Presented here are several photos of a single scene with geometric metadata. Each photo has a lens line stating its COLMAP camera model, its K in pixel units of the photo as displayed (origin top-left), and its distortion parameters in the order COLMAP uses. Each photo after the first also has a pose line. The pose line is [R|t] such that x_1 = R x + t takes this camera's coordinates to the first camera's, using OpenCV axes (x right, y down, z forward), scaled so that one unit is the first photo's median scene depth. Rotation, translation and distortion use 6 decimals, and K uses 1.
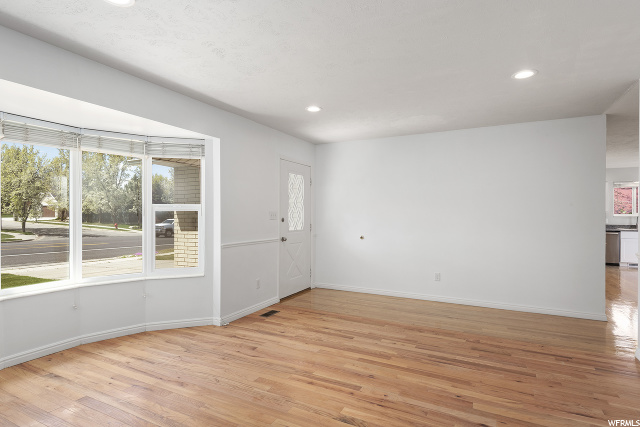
lens RADIAL K [[334.6, 0, 320.0], [0, 334.6, 213.5], [0, 0, 1]] dist [0.003483, -0.000464]
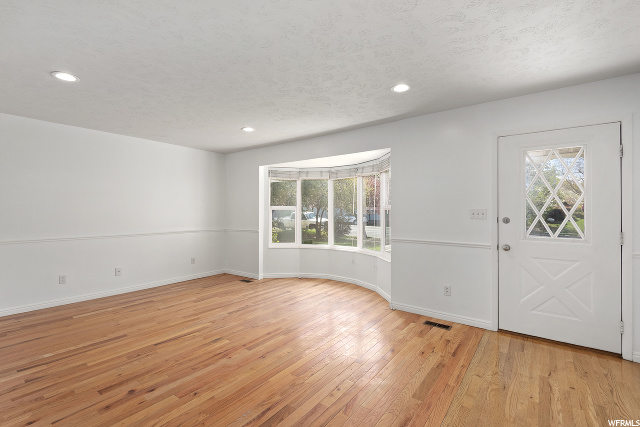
lens RADIAL K [[295.8, 0, 320.0], [0, 295.8, 213.5], [0, 0, 1]] dist [0.001855, 0.000018]
pose [[-0.160628, 0.011669, -0.986946, 0.995323], [-0.003526, 0.999917, 0.012397, -0.004079], [0.987009, 0.005471, -0.160573, 1.228837]]
